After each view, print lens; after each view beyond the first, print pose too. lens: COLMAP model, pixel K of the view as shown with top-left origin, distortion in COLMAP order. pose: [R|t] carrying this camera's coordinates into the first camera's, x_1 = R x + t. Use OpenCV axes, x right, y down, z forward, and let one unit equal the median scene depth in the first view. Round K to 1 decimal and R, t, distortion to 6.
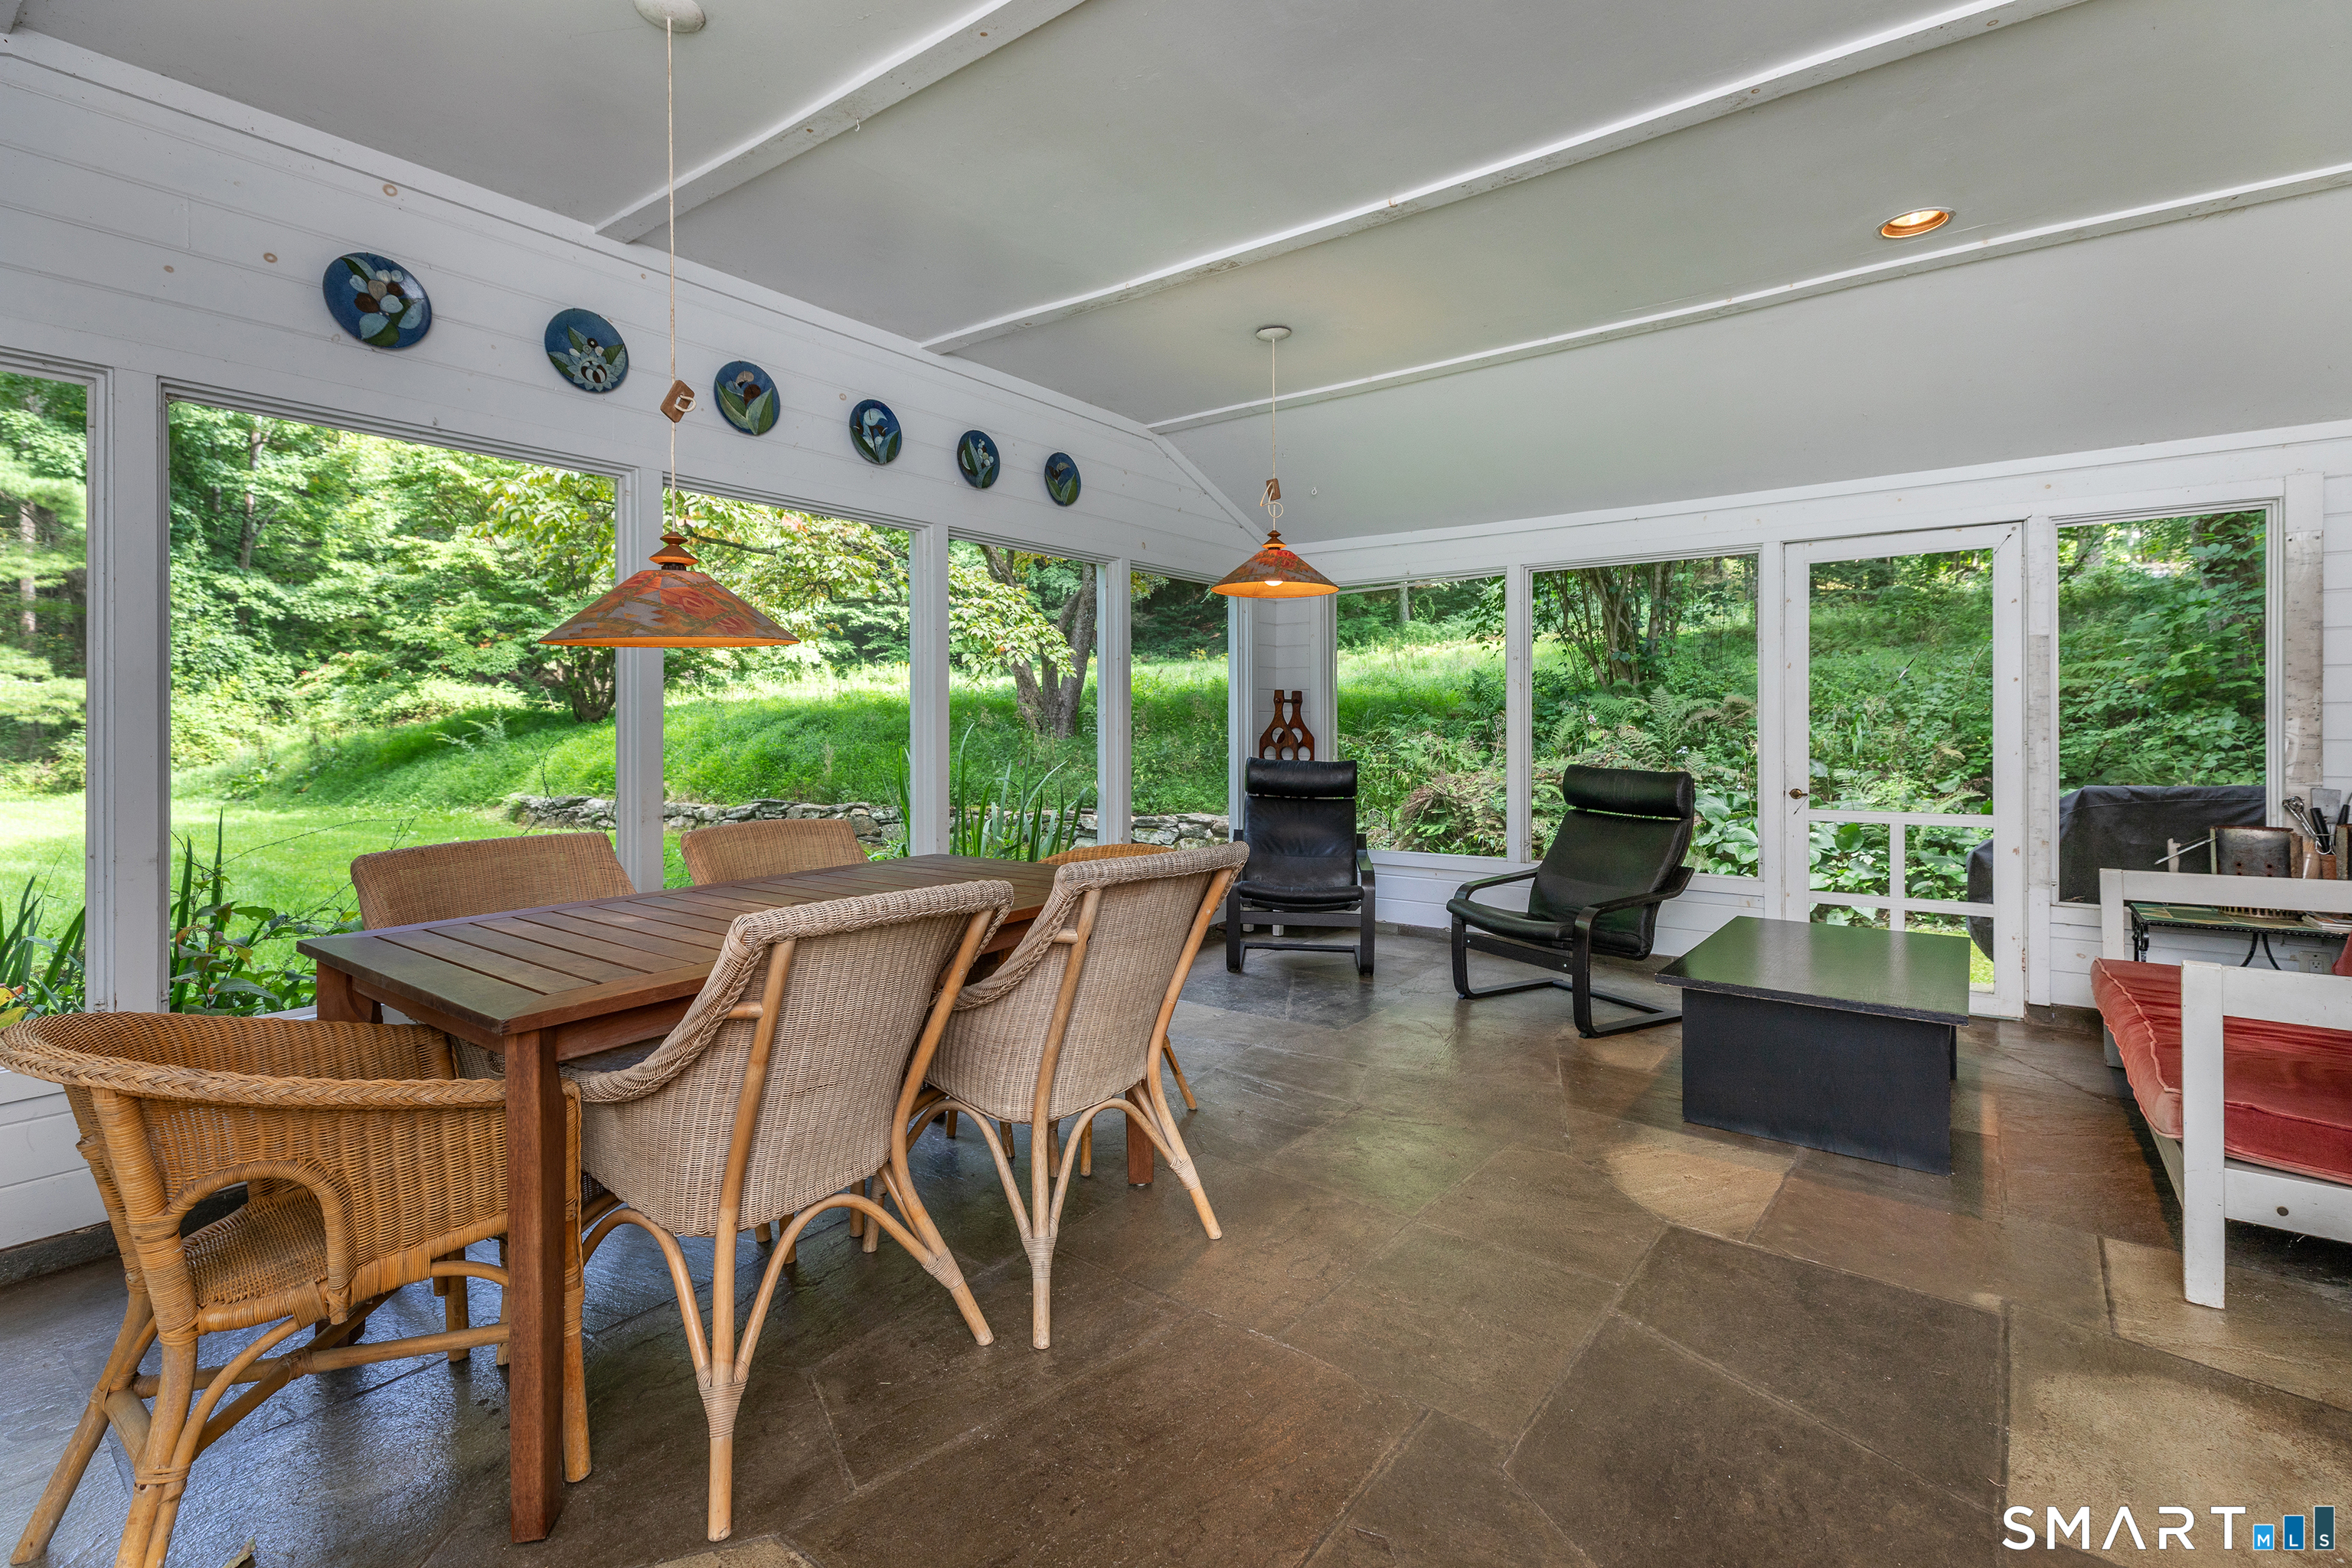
lens RADIAL K [[1052.2, 0, 1176.0], [0, 1052.2, 784.0], [0, 0, 1]] dist [0.022338, -0.011159]
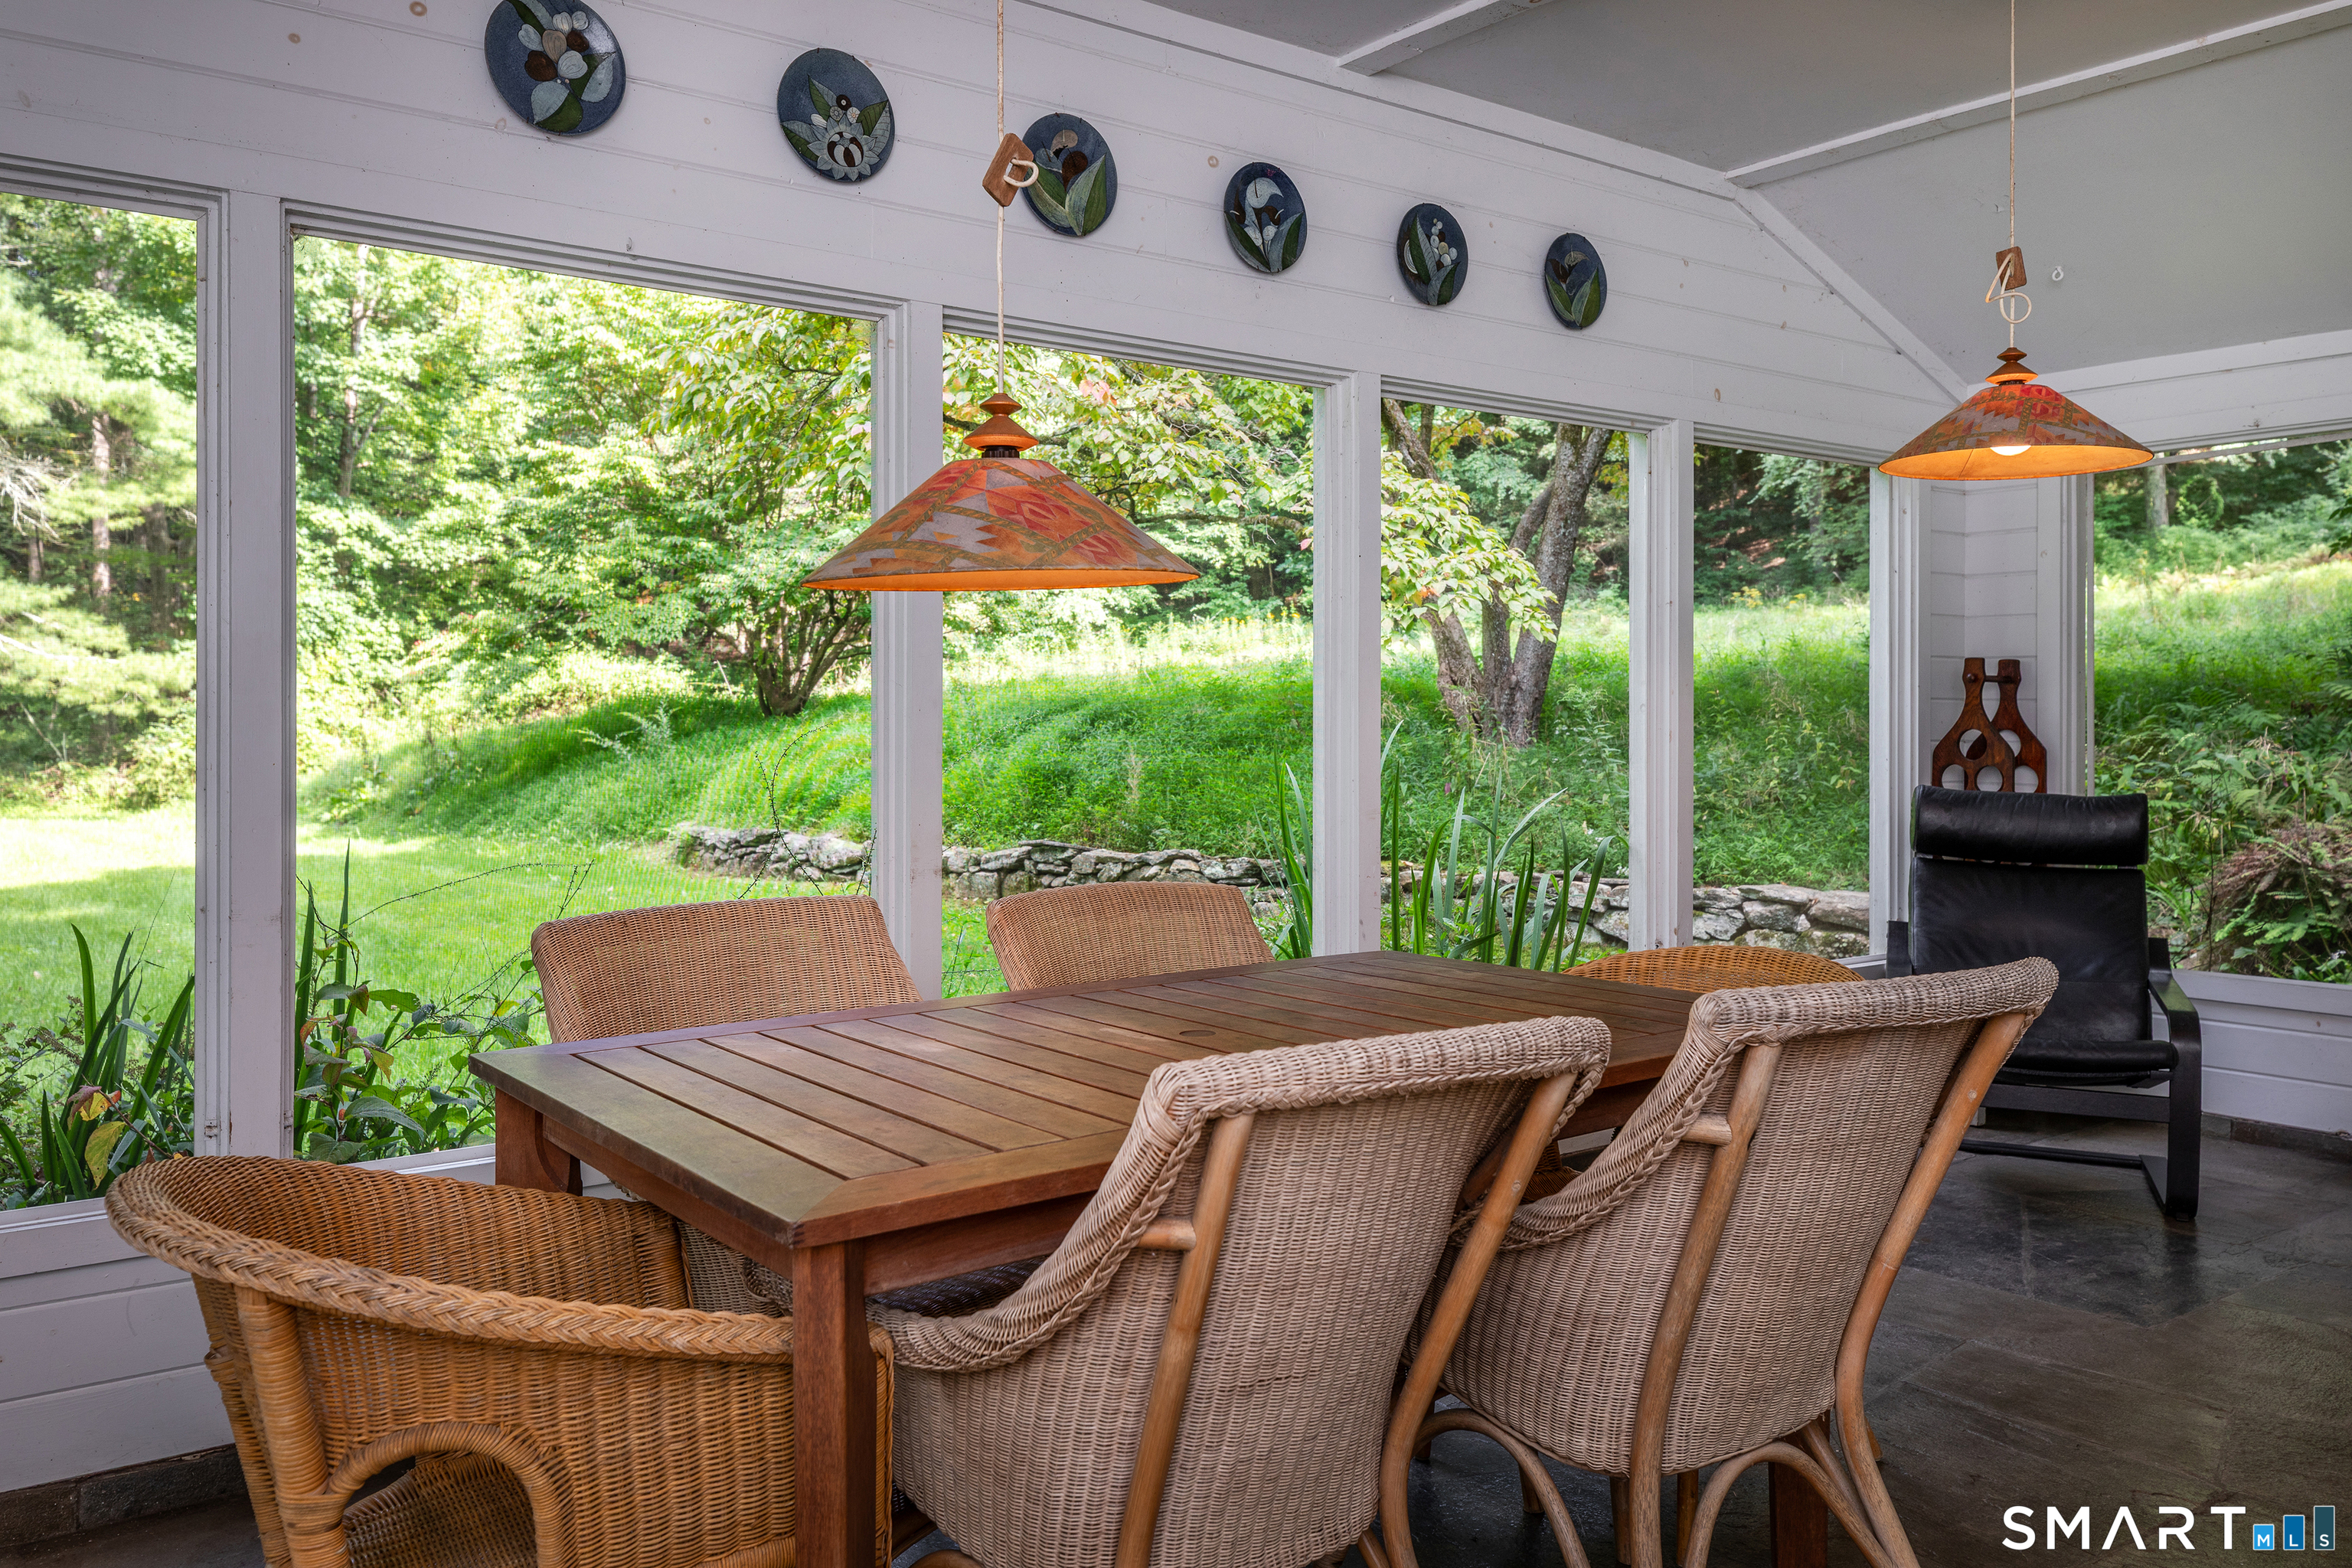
lens RADIAL K [[1773.2, 0, 1163.9], [0, 1773.2, 858.3], [0, 0, 1]] dist [0.046214, -0.053333]
pose [[0.959180, 0.026074, -0.281591, -0.045048], [-0.020378, 0.999525, 0.023138, -0.001777], [0.282060, -0.016456, 0.959256, 0.031041]]
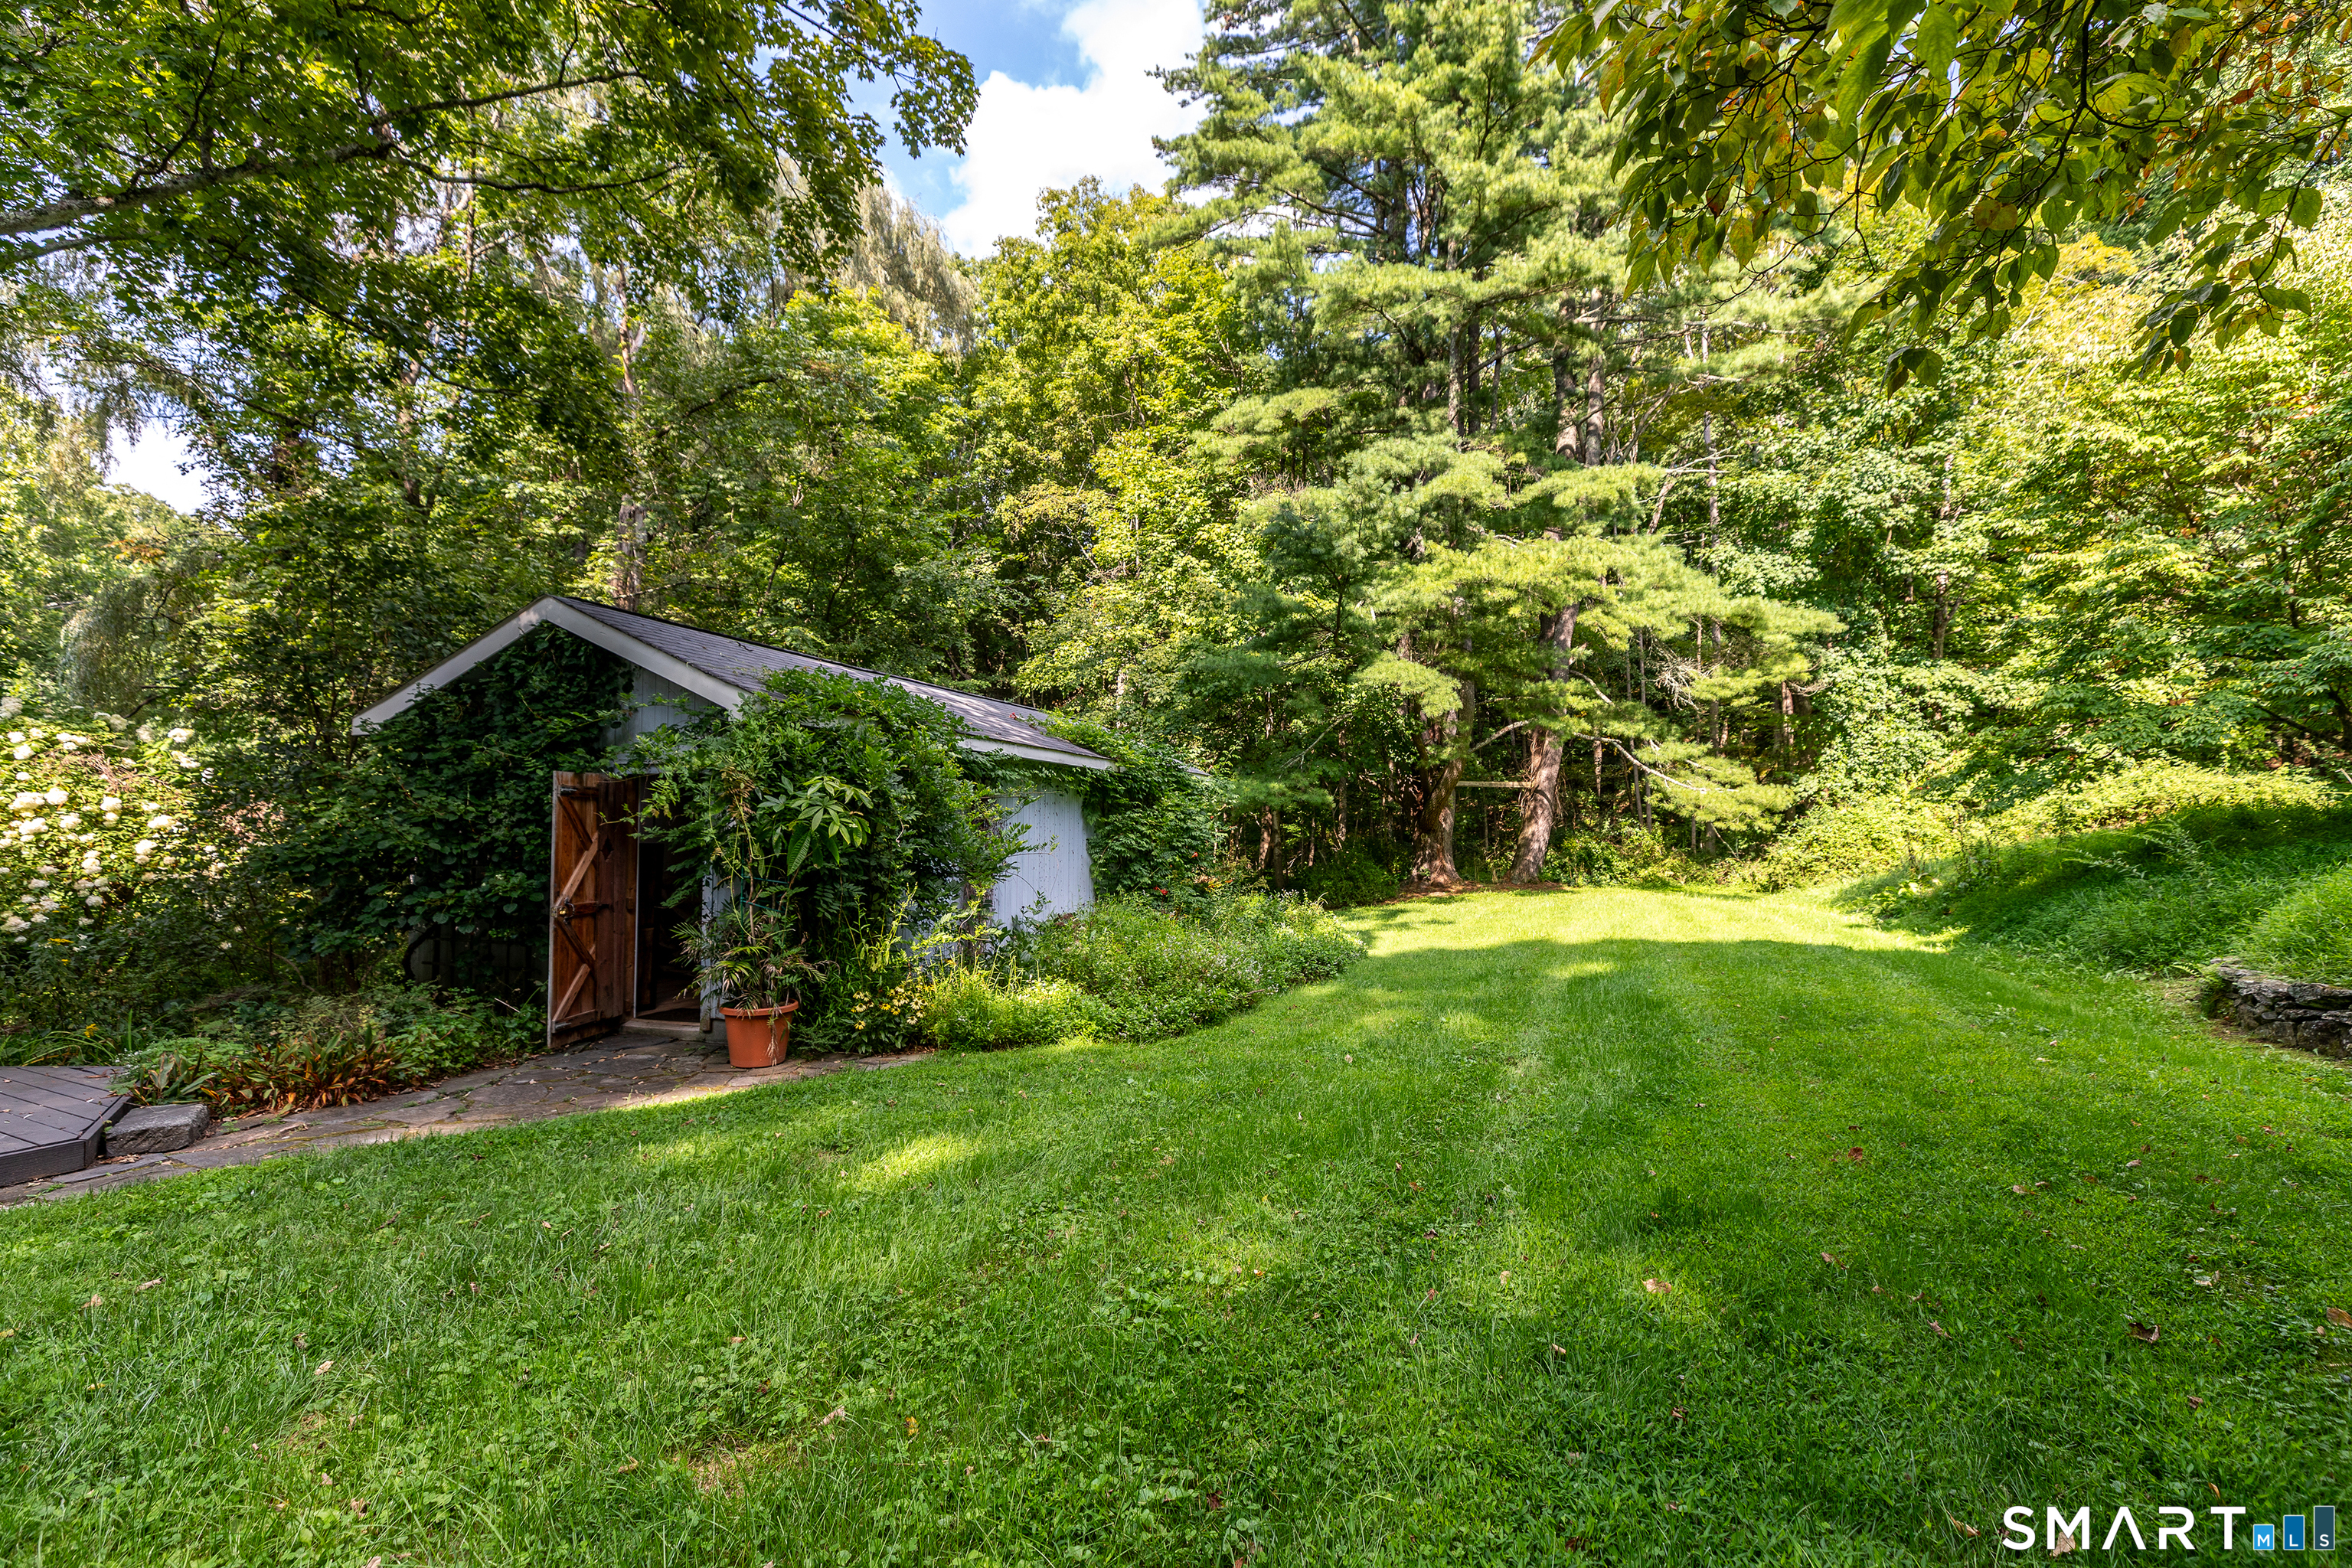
lens RADIAL K [[1052.2, 0, 1176.0], [0, 1052.2, 784.0], [0, 0, 1]] dist [0.022338, -0.011159]
pose [[0.178628, -0.039079, -0.983140, -0.383870], [-0.054231, 0.997301, -0.049495, -0.053602], [0.982421, 0.062158, 0.176027, 0.798062]]
